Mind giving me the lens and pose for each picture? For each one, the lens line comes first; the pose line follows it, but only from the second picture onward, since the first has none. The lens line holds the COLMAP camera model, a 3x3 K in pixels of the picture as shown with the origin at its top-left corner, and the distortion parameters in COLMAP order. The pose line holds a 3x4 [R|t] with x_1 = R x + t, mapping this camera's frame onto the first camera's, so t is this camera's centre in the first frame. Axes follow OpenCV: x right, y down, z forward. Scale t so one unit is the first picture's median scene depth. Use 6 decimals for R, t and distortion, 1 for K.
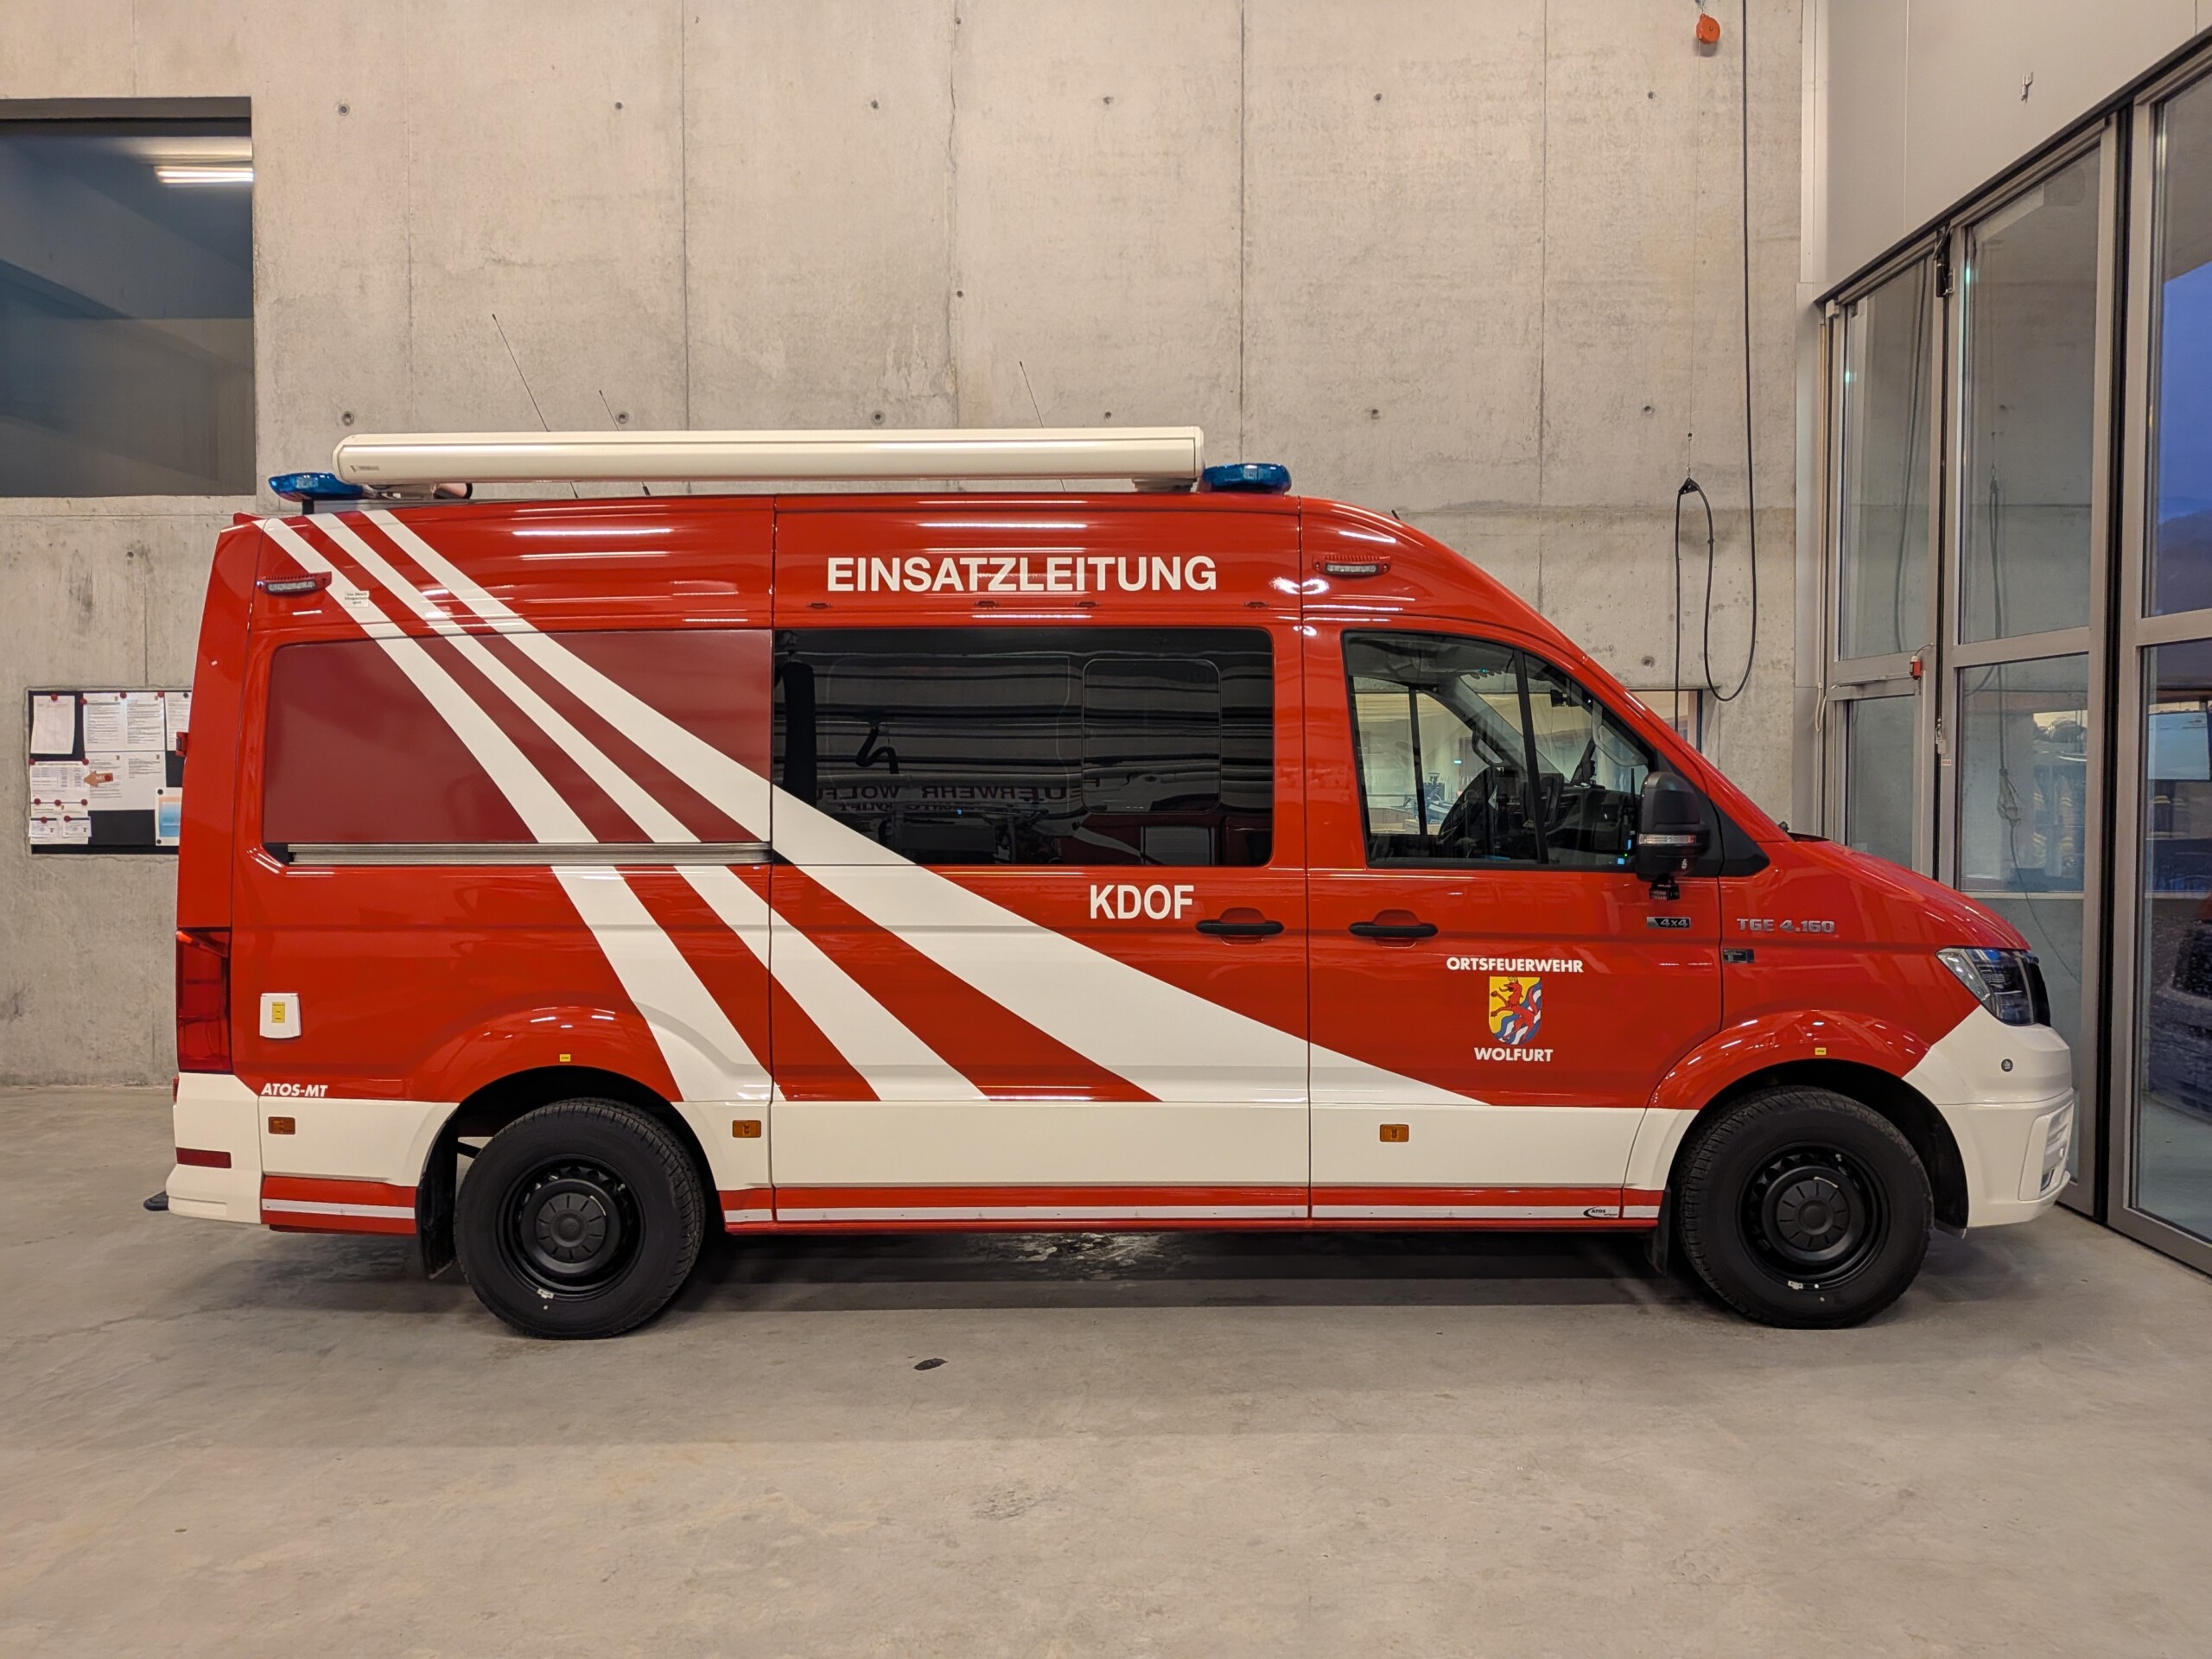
lens RADIAL K [[1639.7, 0, 1037.9], [0, 1639.7, 841.6], [0, 0, 1]] dist [0.016428, -0.038983]
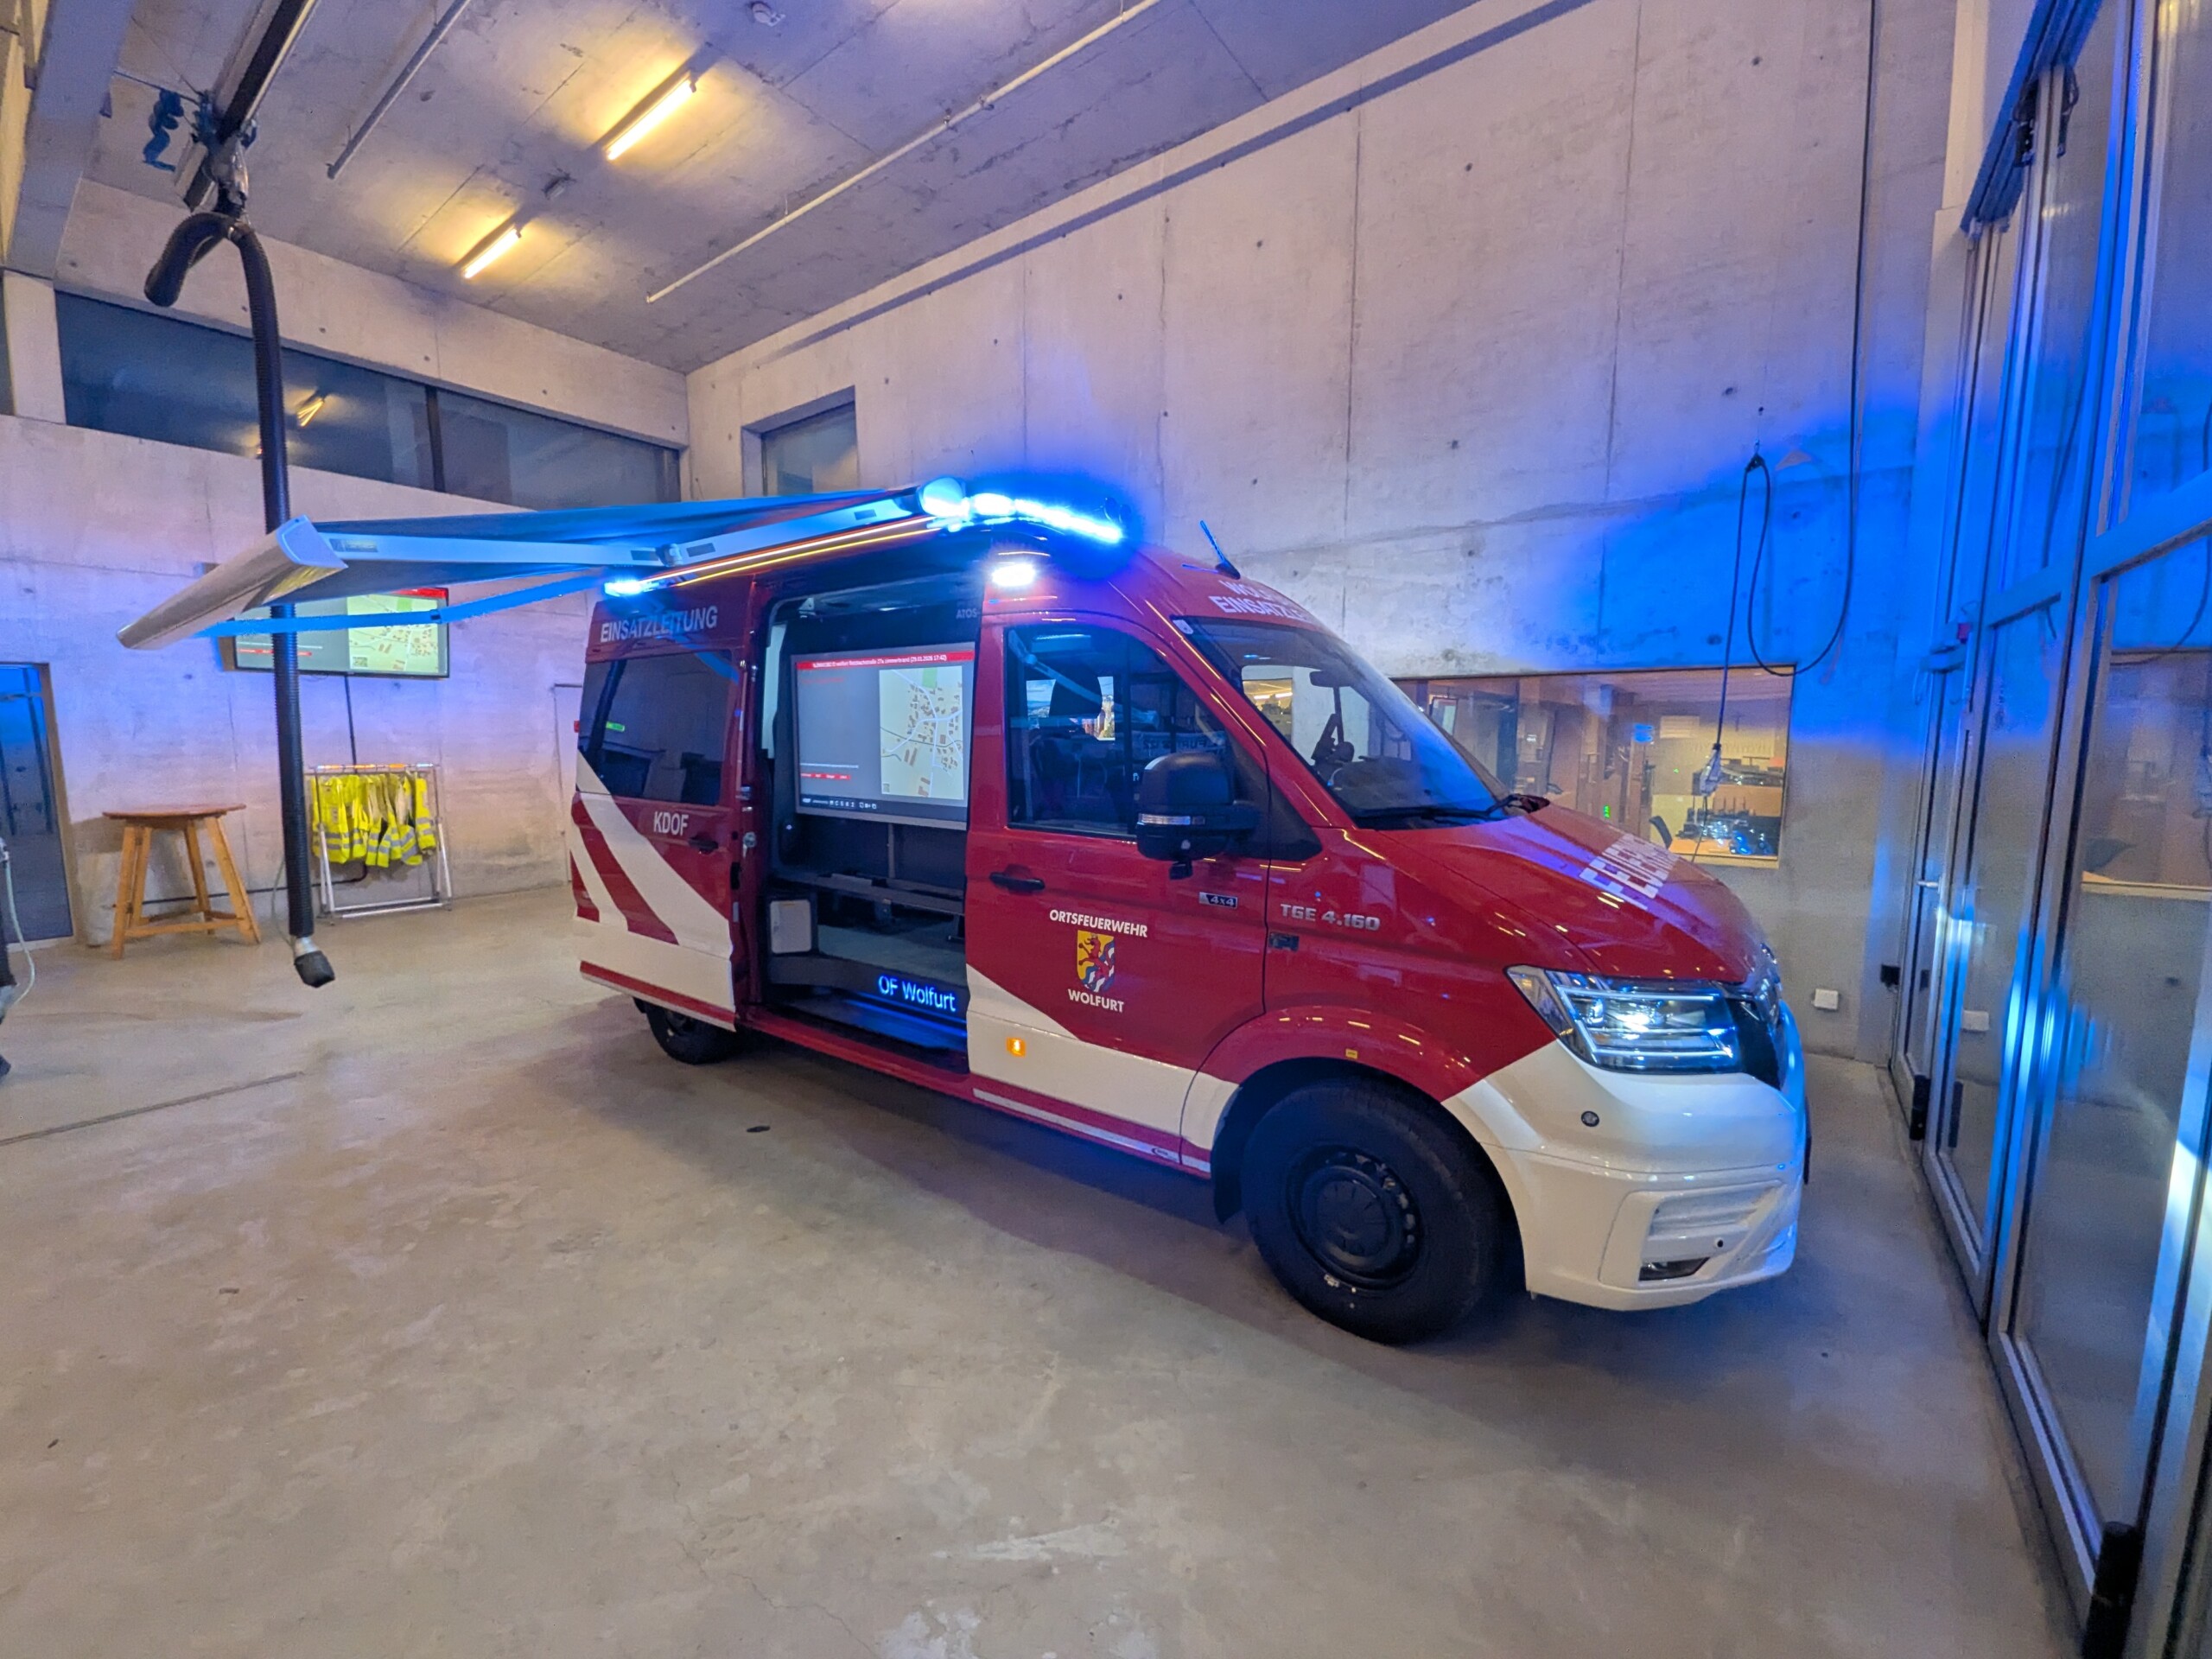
lens RADIAL K [[871.2, 0, 1119.2], [0, 871.2, 835.5], [0, 0, 1]] dist [-0.001371, 0.000603]
pose [[0.815946, 0.069240, -0.573966, 0.528502], [-0.024573, 0.996059, 0.085226, -0.029862], [0.577605, -0.055436, 0.814432, 0.429378]]
